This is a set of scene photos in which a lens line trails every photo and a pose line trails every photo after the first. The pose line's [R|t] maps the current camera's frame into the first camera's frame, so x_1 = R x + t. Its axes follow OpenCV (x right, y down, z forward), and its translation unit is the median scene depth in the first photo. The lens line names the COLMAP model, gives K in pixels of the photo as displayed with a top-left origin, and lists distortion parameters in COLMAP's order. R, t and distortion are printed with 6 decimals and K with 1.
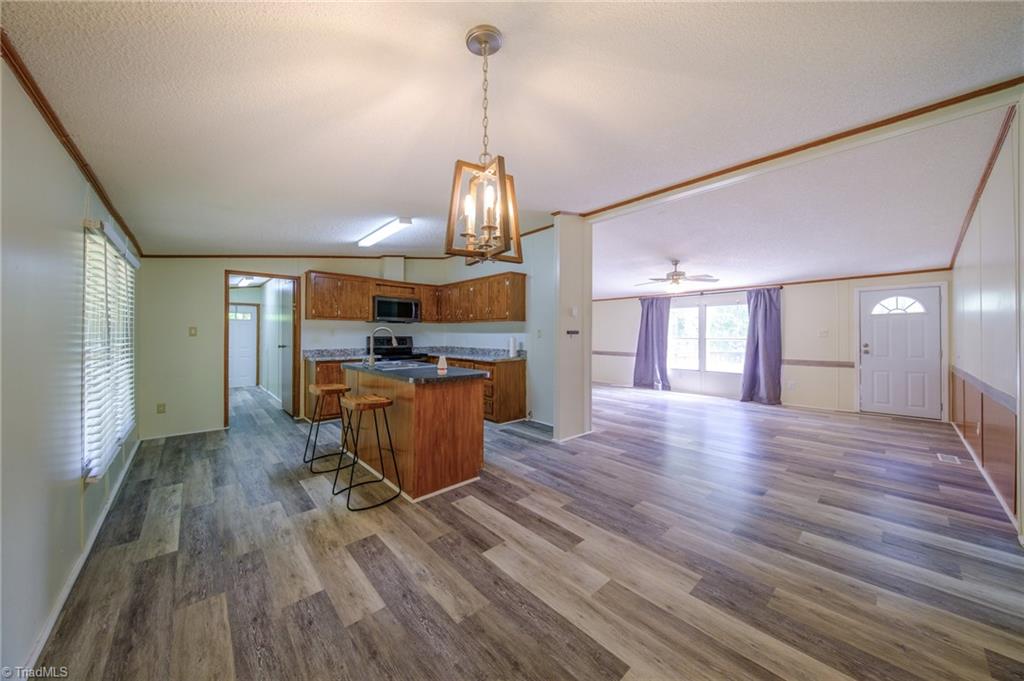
lens RADIAL K [[346.6, 0, 518.1], [0, 346.6, 334.7], [0, 0, 1]] dist [0.038976, -0.019225]
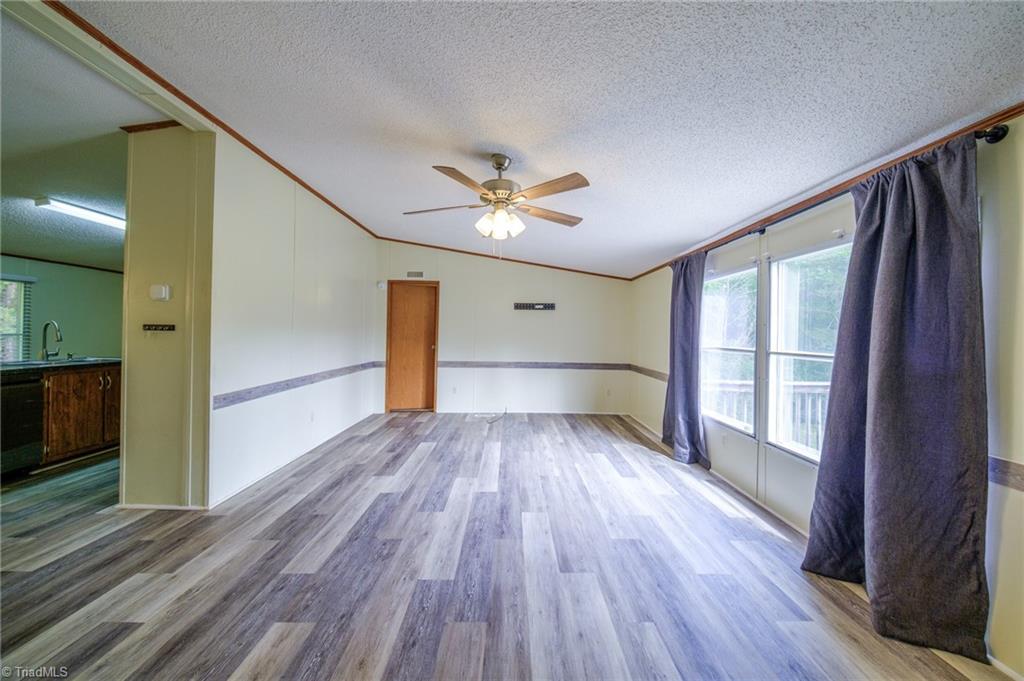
lens RADIAL K [[346.6, 0, 518.1], [0, 346.6, 334.7], [0, 0, 1]] dist [0.038976, -0.019225]
pose [[0.748103, 0.017094, -0.663362, 1.628232], [-0.016999, 0.999834, 0.006594, -0.016445], [0.663365, 0.006343, 0.748269, 1.548047]]
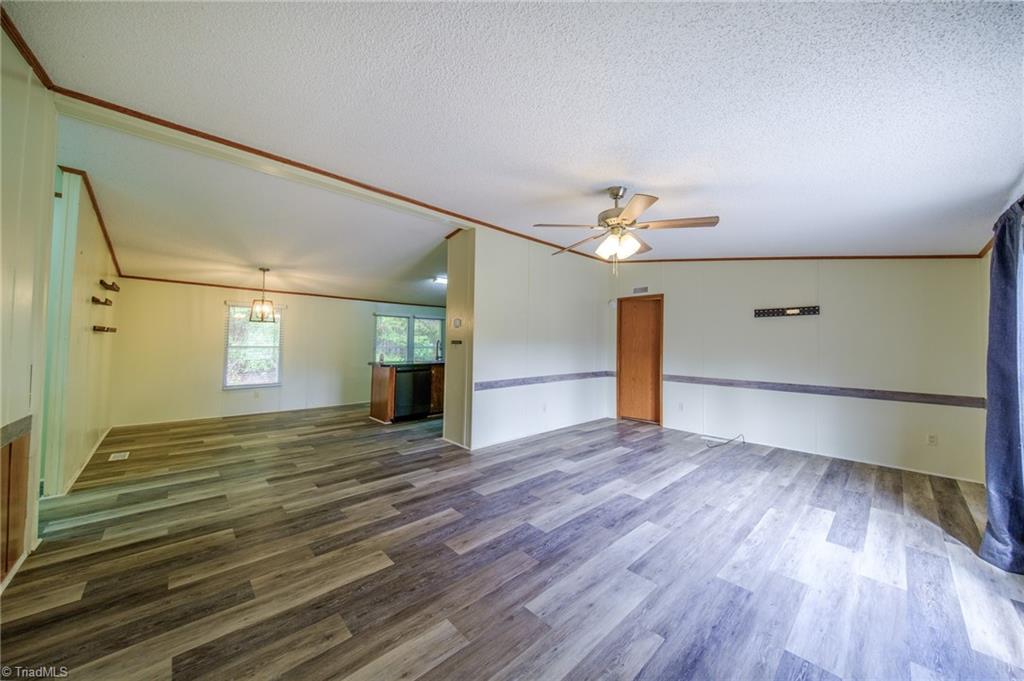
lens RADIAL K [[358.0, 0, 518.7], [0, 358.0, 329.2], [0, 0, 1]] dist [0.040015, -0.022179]
pose [[0.017100, -0.037244, -0.999160, 2.023466], [-0.013554, 0.999206, -0.037477, -0.011996], [0.999762, 0.014183, 0.016582, 1.892630]]
